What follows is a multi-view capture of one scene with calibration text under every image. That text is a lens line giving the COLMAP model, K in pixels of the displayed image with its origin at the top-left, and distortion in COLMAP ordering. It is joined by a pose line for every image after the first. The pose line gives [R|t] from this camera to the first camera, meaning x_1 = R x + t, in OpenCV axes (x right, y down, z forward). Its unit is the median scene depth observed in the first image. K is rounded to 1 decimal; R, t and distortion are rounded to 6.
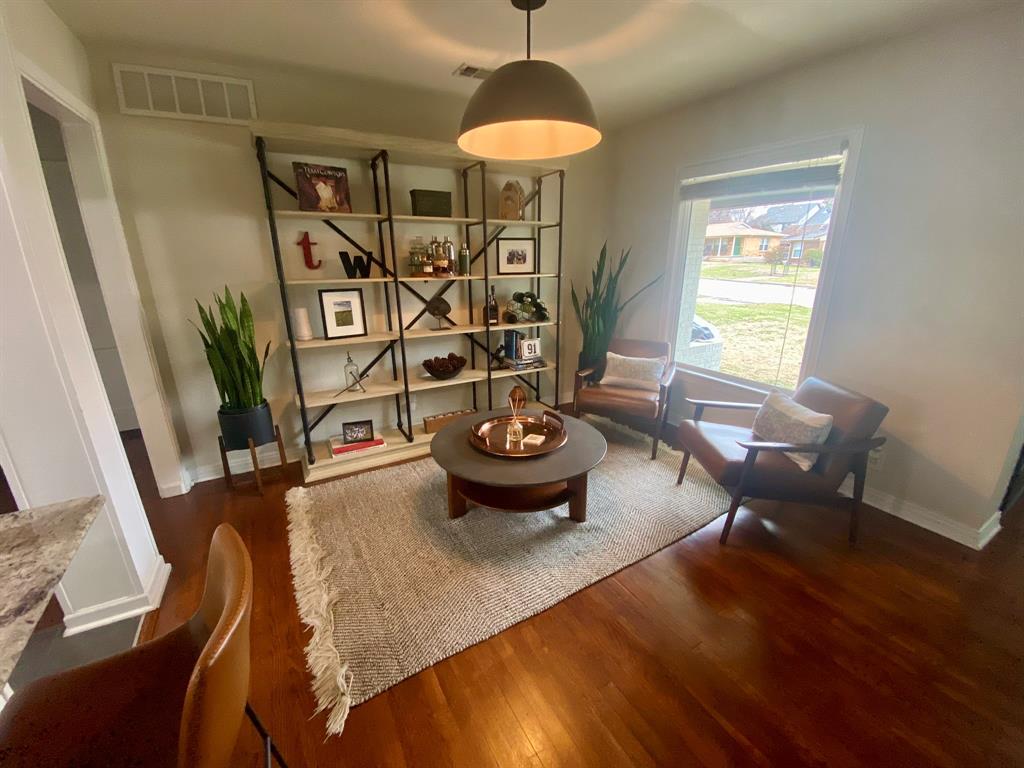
lens RADIAL K [[414.6, 0, 512.0], [0, 414.6, 384.0], [0, 0, 1]] dist [0.025898, -0.020723]
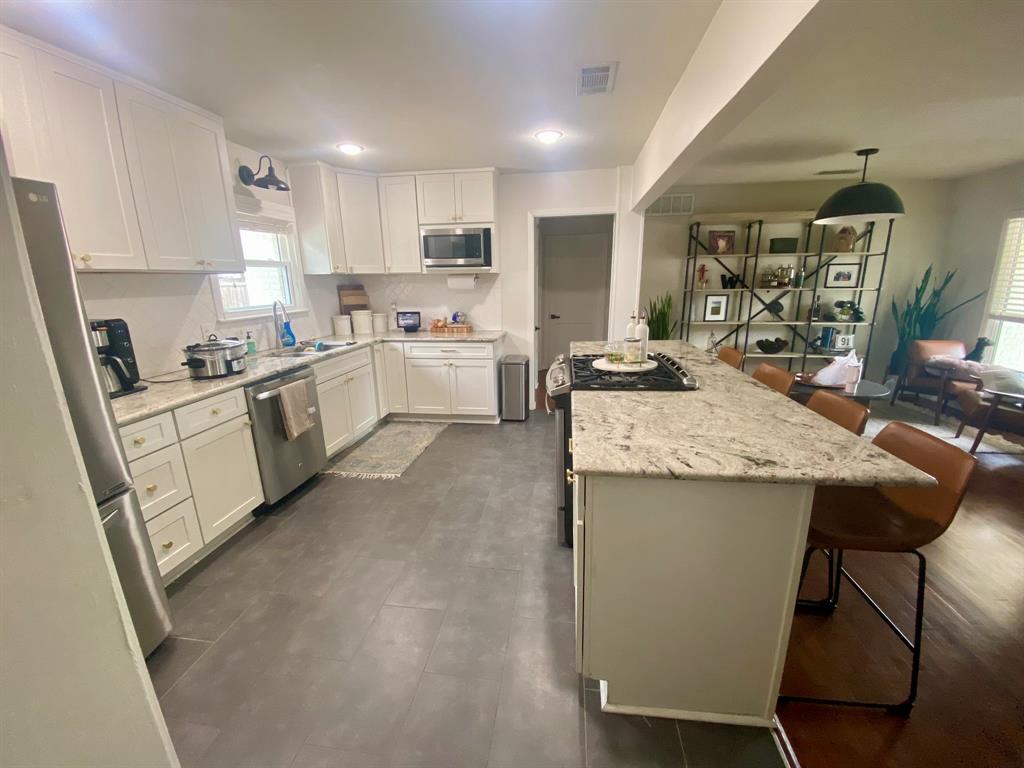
lens RADIAL K [[414.6, 0, 512.0], [0, 414.6, 384.0], [0, 0, 1]] dist [0.025898, -0.020723]
pose [[0.785558, 0.148501, -0.600705, 0.036567], [-0.171977, 0.984926, 0.018585, 0.241927], [0.594410, 0.088708, 0.799255, -0.835152]]
